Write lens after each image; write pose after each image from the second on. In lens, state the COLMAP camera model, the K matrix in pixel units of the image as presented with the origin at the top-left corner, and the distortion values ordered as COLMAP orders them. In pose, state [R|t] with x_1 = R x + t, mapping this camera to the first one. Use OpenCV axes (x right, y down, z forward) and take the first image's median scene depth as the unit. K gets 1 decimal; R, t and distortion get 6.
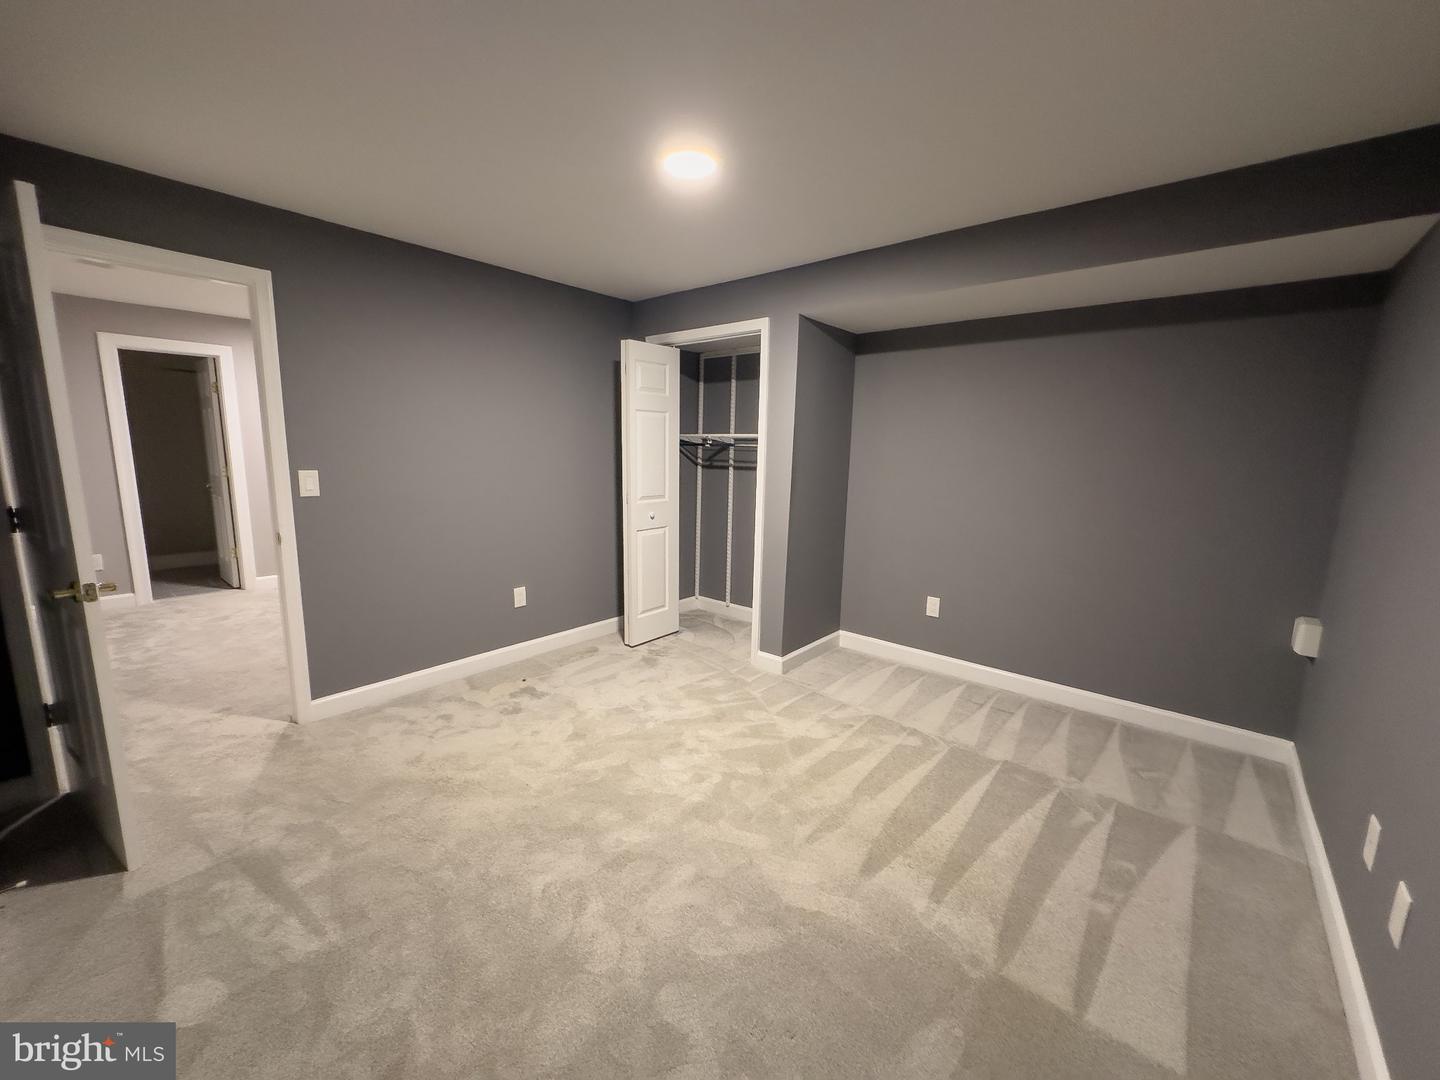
lens RADIAL K [[567.7, 0, 726.5], [0, 567.7, 539.6], [0, 0, 1]] dist [-0.005295, 0.000149]
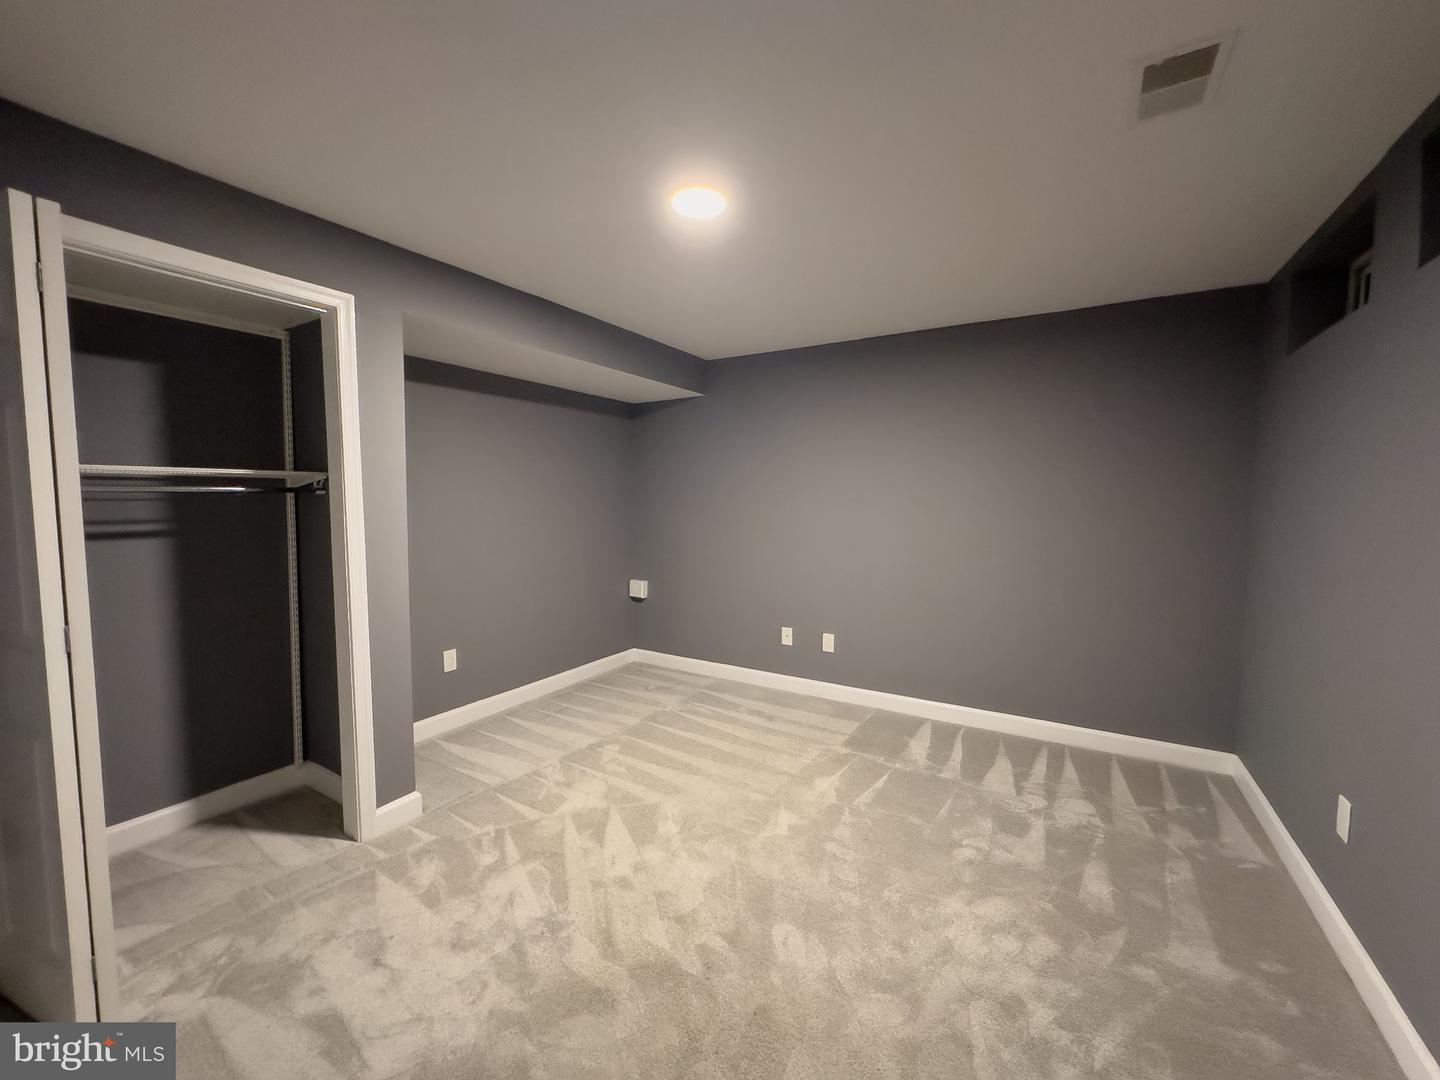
lens RADIAL K [[567.7, 0, 727.5], [0, 567.7, 534.9], [0, 0, 1]] dist [-0.005295, 0.000149]
pose [[-0.146640, -0.091115, 0.984985, -0.778681], [0.151951, 0.981856, 0.113447, -0.155152], [-0.977449, 0.166305, -0.130135, 0.841188]]
